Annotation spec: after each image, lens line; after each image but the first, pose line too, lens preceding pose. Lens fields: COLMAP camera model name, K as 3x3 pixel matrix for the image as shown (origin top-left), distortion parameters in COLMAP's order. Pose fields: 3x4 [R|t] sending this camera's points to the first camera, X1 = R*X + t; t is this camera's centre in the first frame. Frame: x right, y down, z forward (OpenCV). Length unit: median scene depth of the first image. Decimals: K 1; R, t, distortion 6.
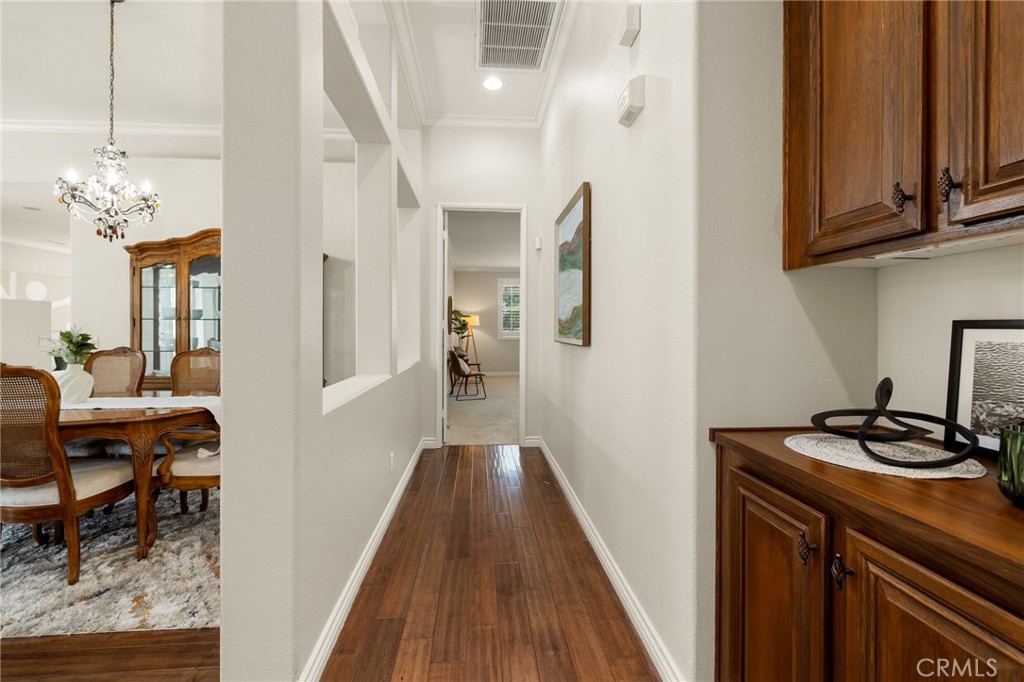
lens RADIAL K [[435.6, 0, 516.9], [0, 435.6, 329.2], [0, 0, 1]] dist [-0.001713, 0.000396]
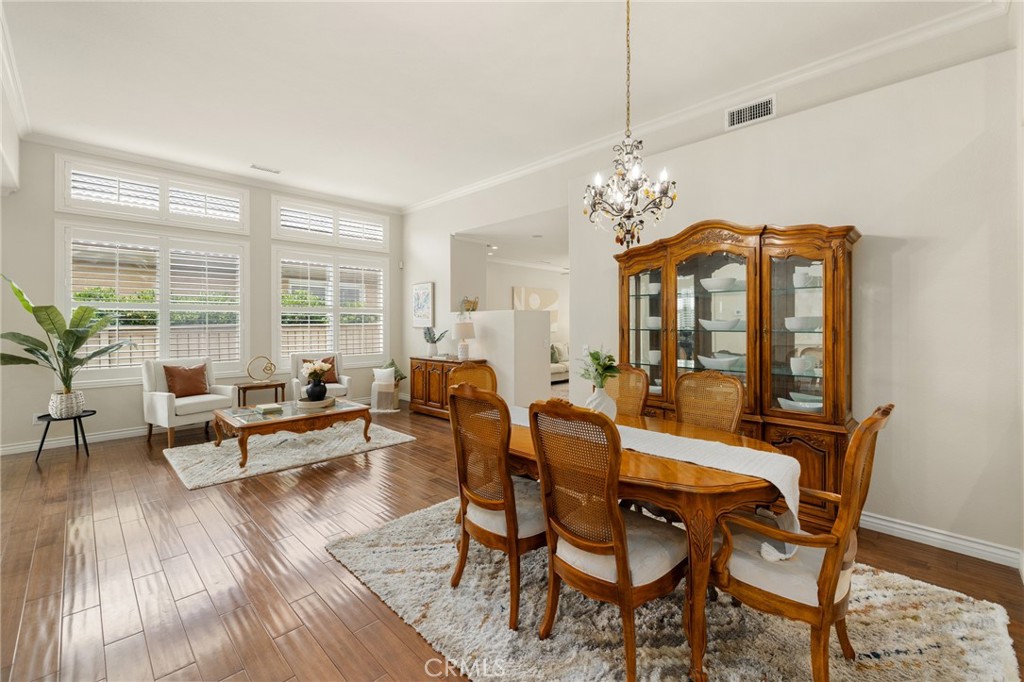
lens RADIAL K [[435.6, 0, 512.1], [0, 435.6, 324.6], [0, 0, 1]] dist [-0.001713, 0.000396]
pose [[0.656204, 0.000233, -0.754584, -0.429187], [0.000624, 0.999999, 0.000852, -0.049531], [0.754583, -0.001030, 0.656203, 0.252203]]
